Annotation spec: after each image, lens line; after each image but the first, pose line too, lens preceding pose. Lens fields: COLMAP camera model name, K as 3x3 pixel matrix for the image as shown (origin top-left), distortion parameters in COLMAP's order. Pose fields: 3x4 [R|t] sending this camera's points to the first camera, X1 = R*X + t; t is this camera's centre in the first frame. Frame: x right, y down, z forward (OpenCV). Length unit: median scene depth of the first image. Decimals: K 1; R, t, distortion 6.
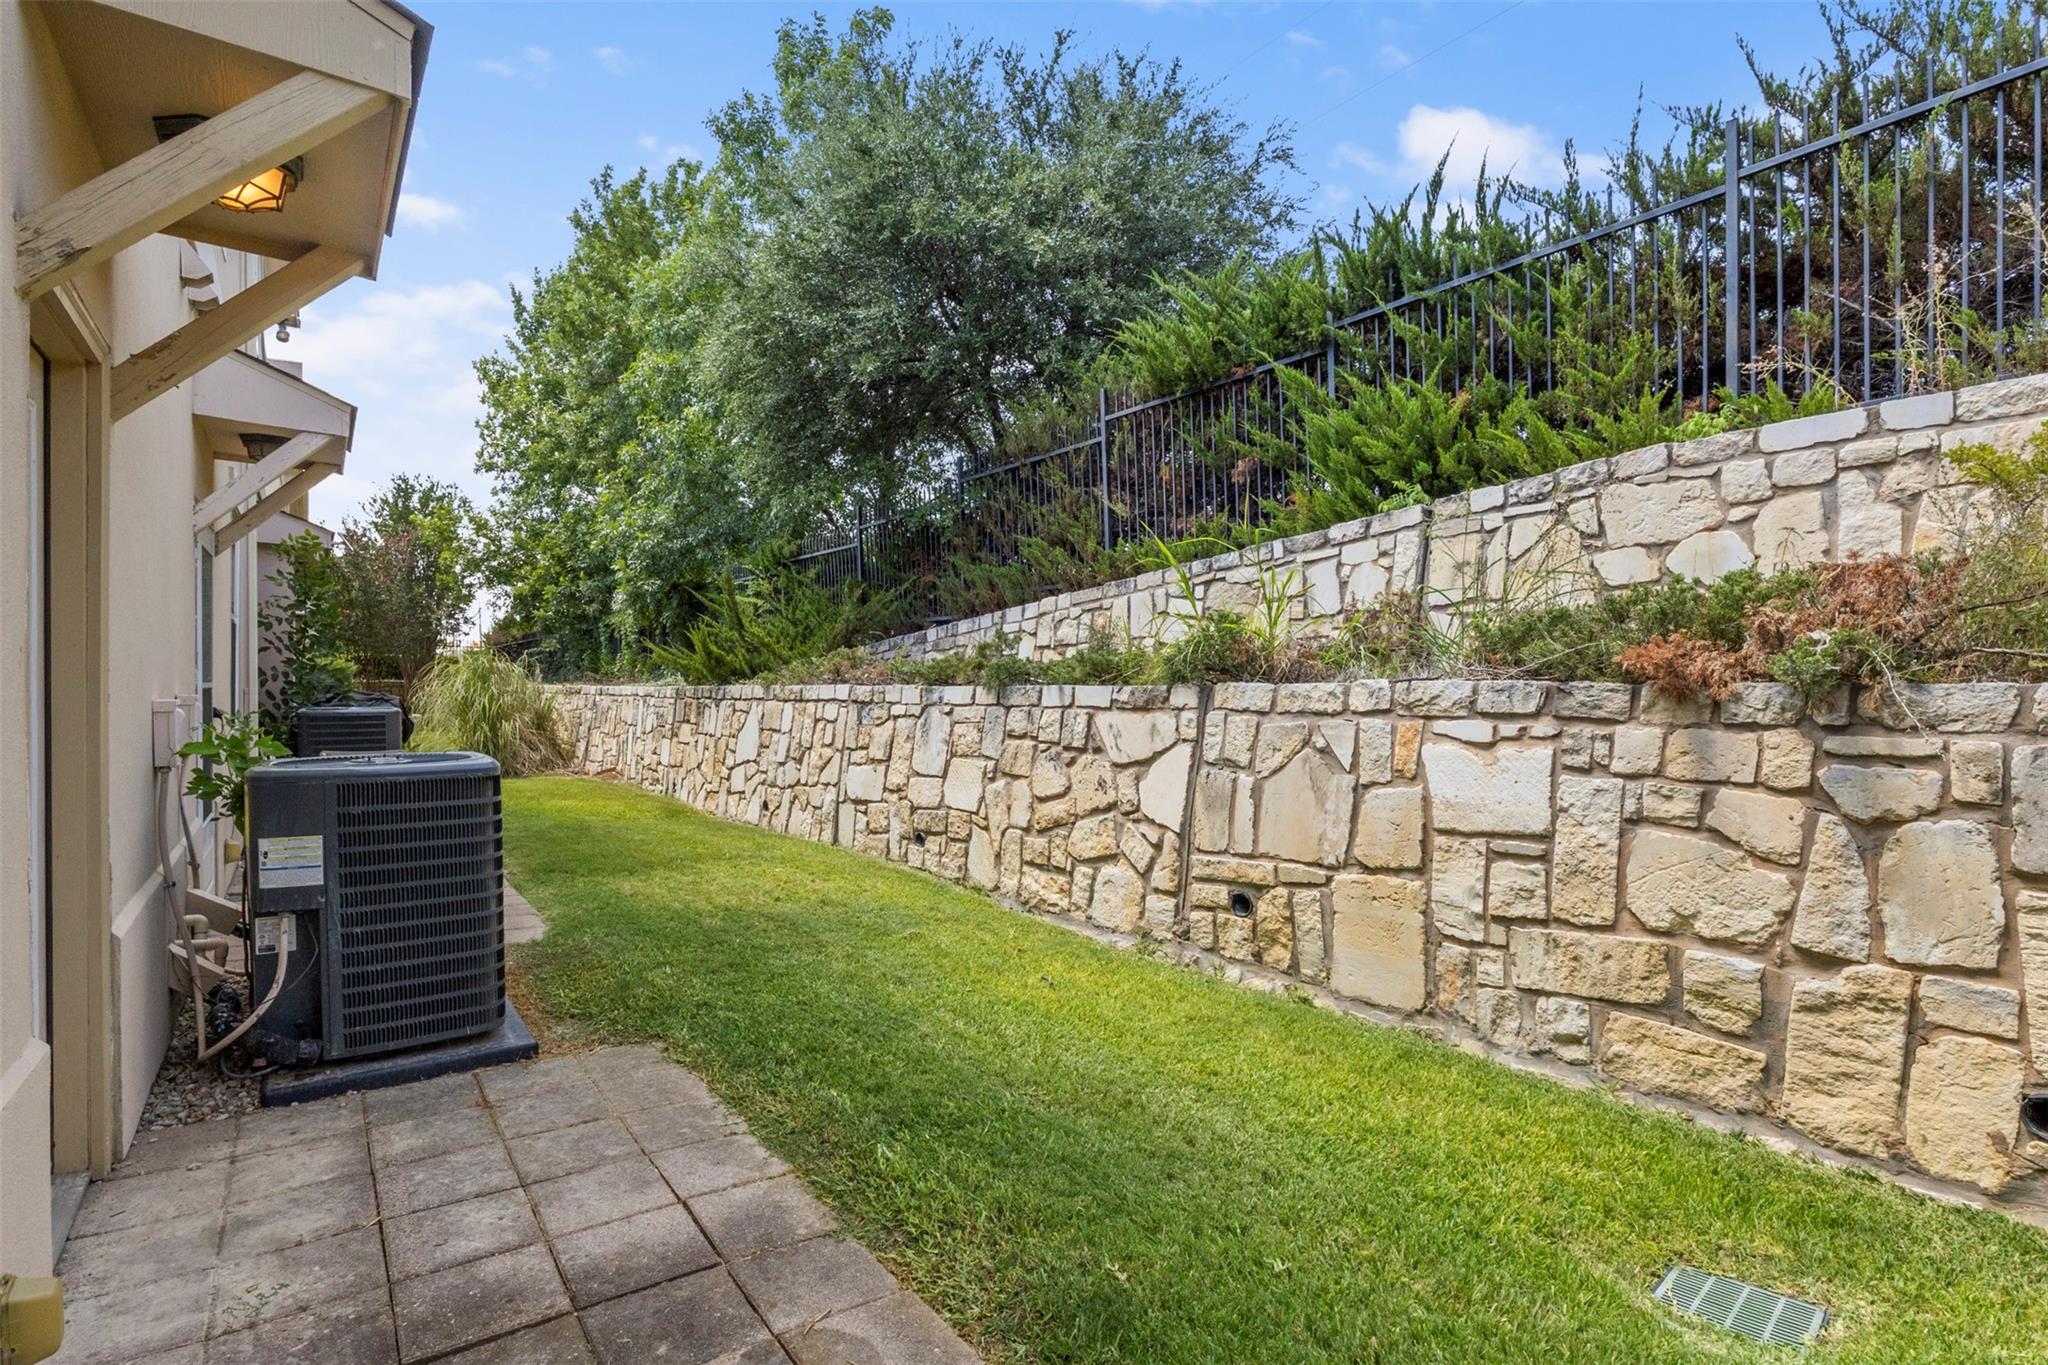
lens RADIAL K [[995.5, 0, 1030.8], [0, 995.5, 689.7], [0, 0, 1]] dist [0.000442, 0.000150]
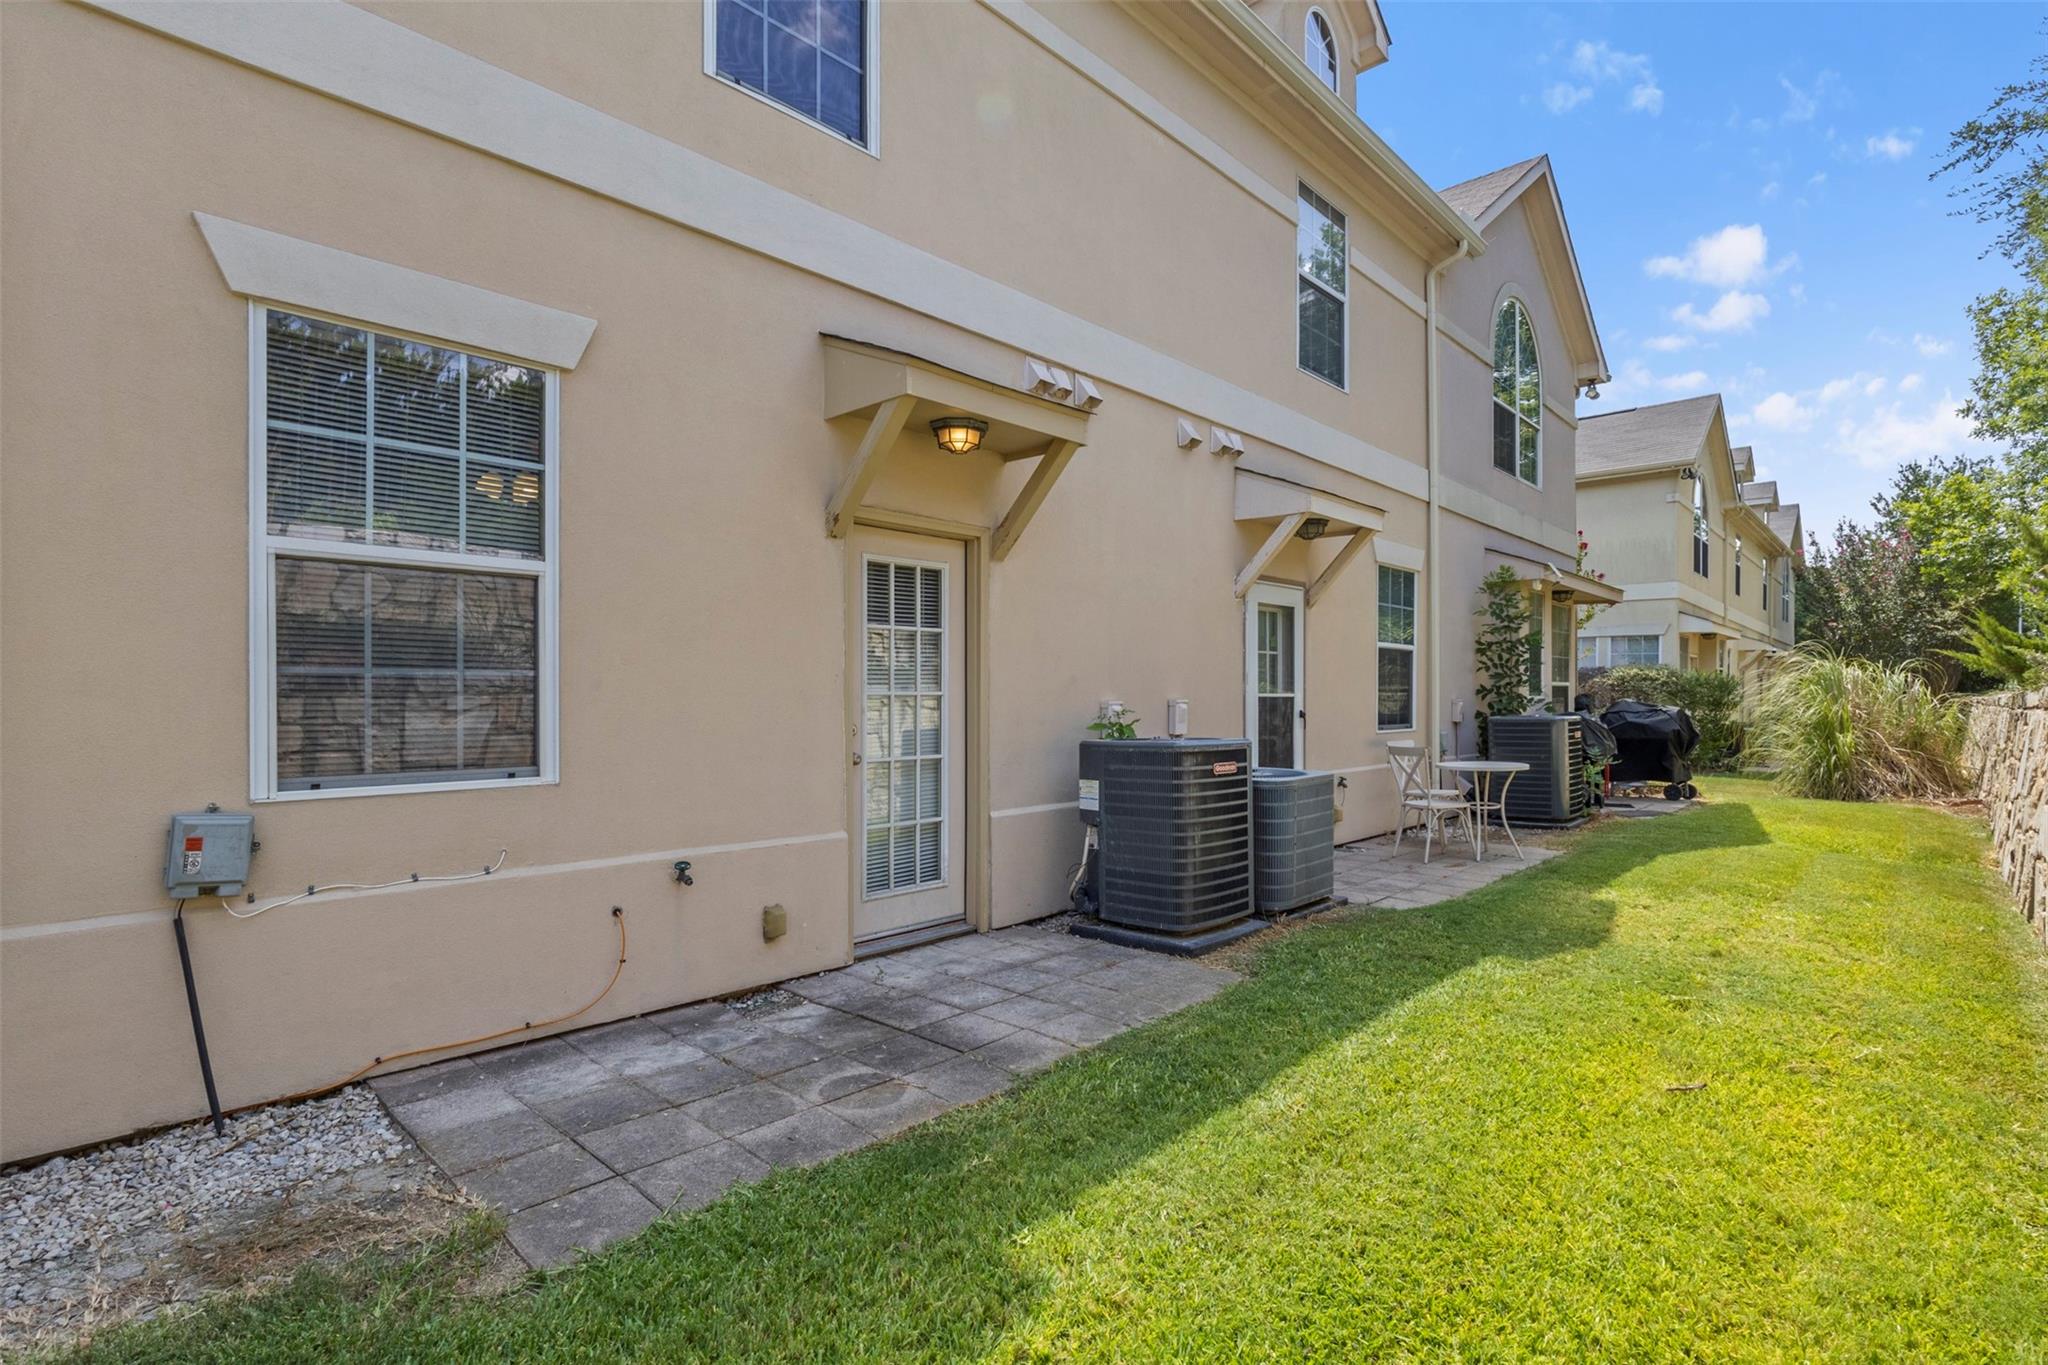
lens RADIAL K [[995.5, 0, 1030.8], [0, 995.5, 689.7], [0, 0, 1]] dist [0.000442, 0.000150]
pose [[0.191356, -0.023003, -0.981251, 0.997516], [0.005130, 0.999735, -0.022436, 0.035252], [0.981507, -0.000740, 0.191423, 0.642187]]
